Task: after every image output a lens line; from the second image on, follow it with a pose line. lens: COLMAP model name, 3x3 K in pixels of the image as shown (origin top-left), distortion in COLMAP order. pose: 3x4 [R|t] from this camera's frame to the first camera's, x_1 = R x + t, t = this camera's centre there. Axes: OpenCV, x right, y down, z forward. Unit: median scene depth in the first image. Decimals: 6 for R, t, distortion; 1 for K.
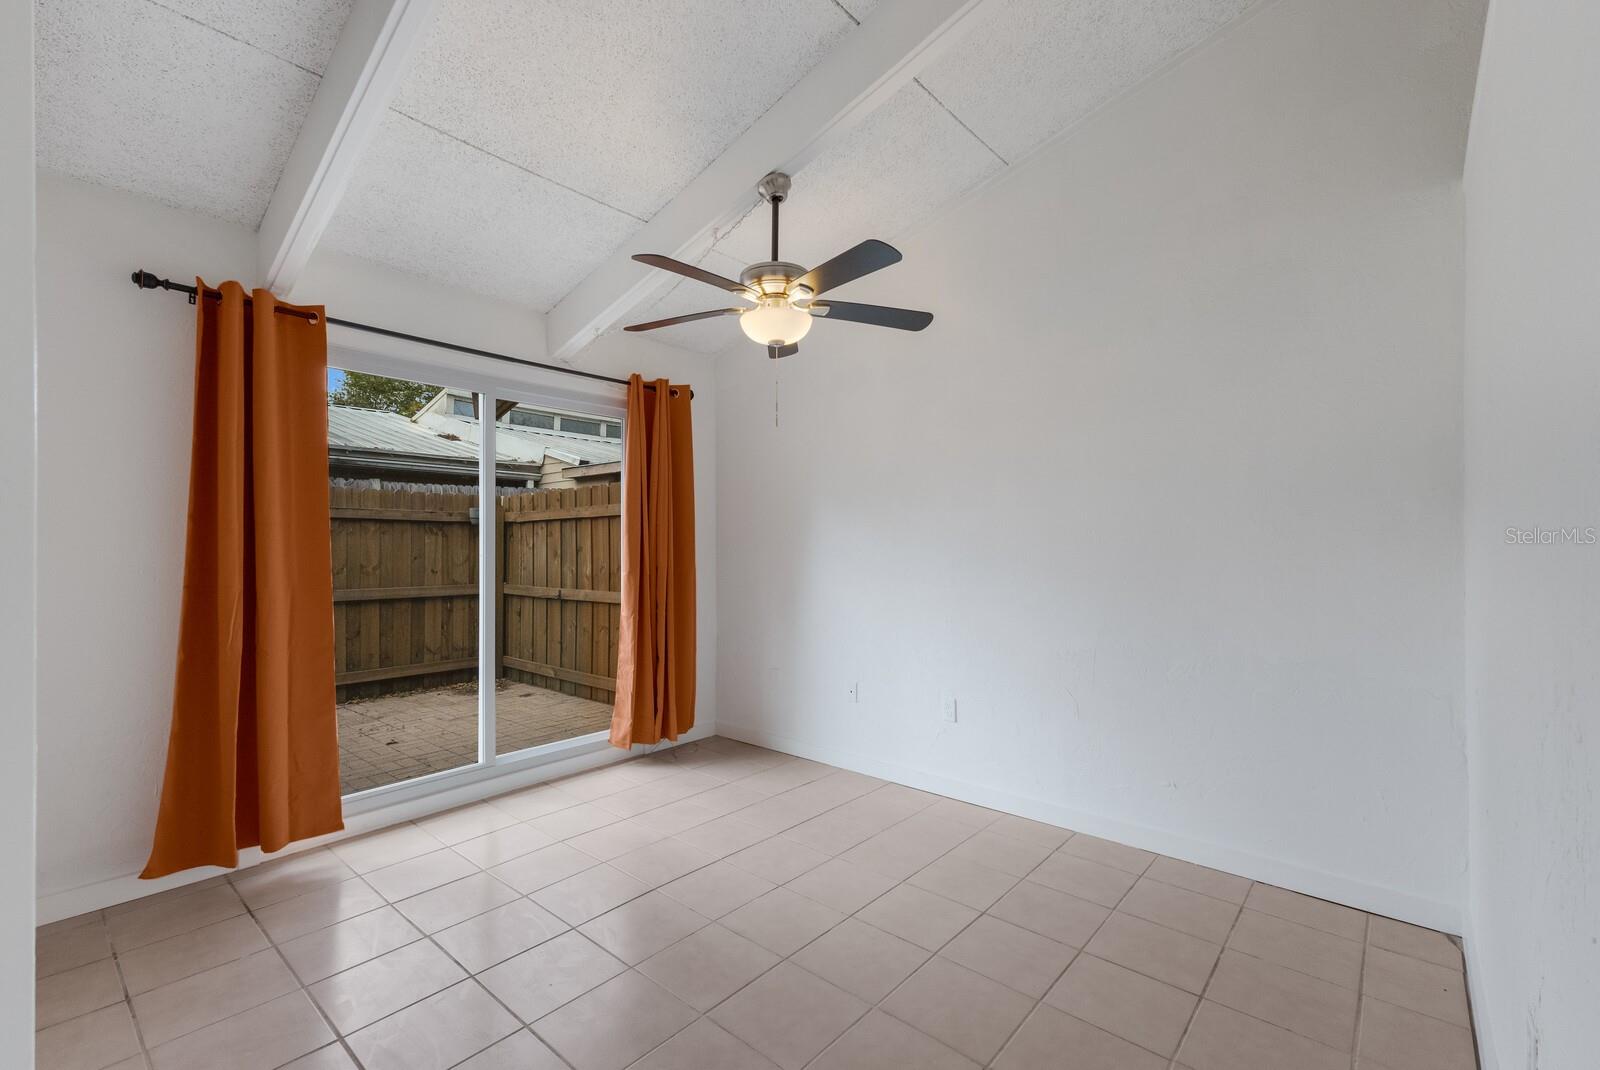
lens RADIAL K [[689.1, 0, 807.6], [0, 689.1, 537.7], [0, 0, 1]] dist [0.013736, 0.000462]
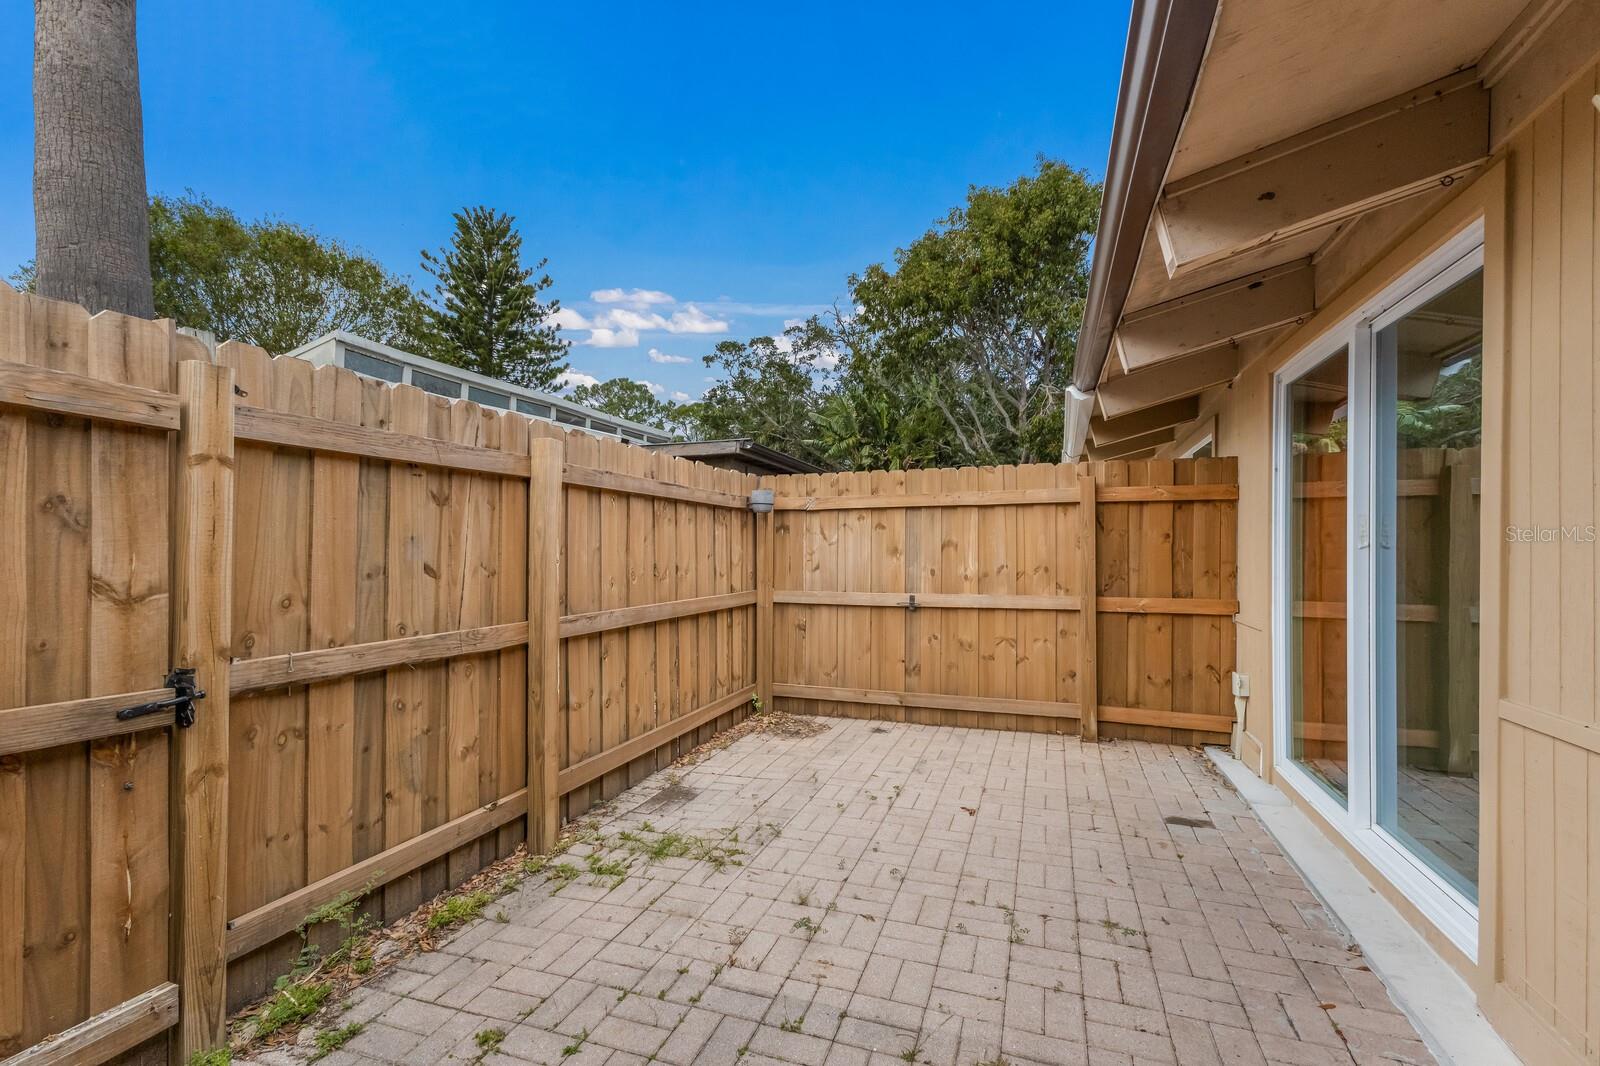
lens RADIAL K [[689.1, 0, 805.2], [0, 689.1, 545.6], [0, 0, 1]] dist [0.013736, 0.000462]
pose [[0.929217, 0.002163, 0.369528, -0.764154], [-0.003851, 0.999985, 0.003831, 0.016020], [-0.369514, -0.004983, 0.929212, 0.305816]]
